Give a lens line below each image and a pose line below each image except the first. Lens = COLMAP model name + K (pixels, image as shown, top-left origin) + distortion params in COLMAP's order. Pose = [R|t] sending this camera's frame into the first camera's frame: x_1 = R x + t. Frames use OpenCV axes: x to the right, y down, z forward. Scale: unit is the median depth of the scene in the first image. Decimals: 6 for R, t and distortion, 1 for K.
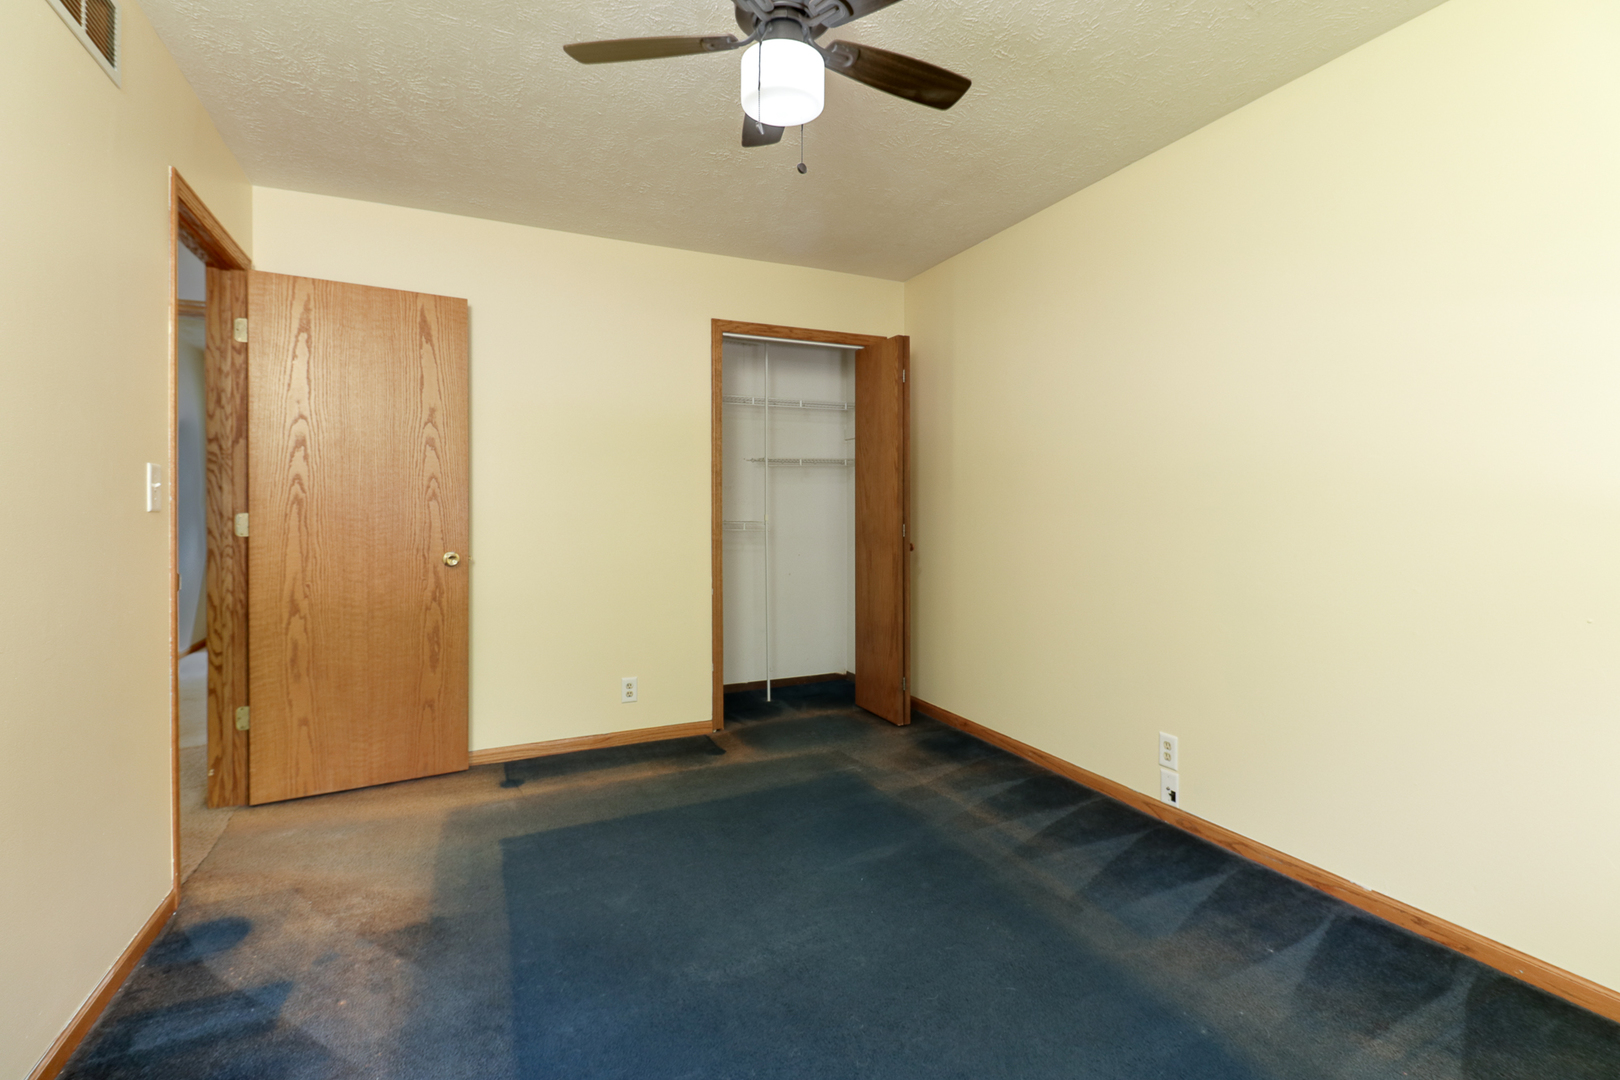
lens RADIAL K [[748.3, 0, 814.6], [0, 748.3, 511.1], [0, 0, 1]] dist [-0.003337, -0.001699]
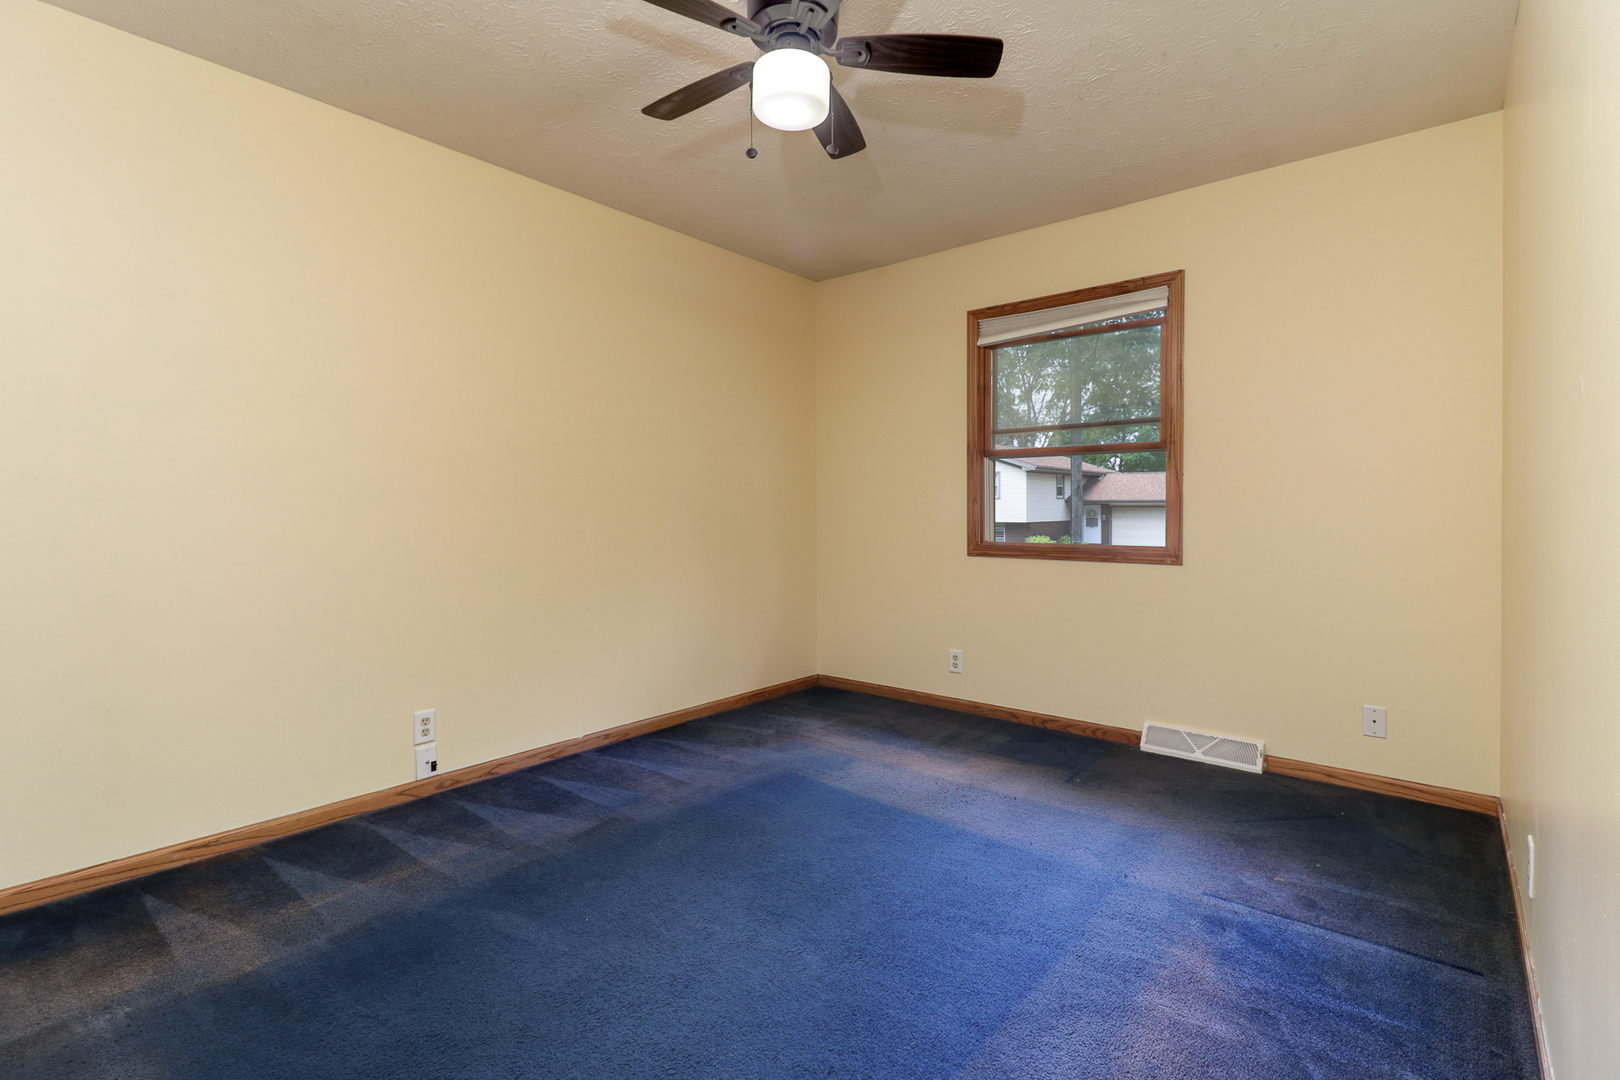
lens RADIAL K [[748.3, 0, 814.6], [0, 748.3, 511.1], [0, 0, 1]] dist [-0.003337, -0.001699]
pose [[-0.418623, -0.005378, 0.908144, -0.767848], [0.008913, 0.999910, 0.010030, 0.020110], [-0.908116, 0.012293, -0.418538, 1.050345]]
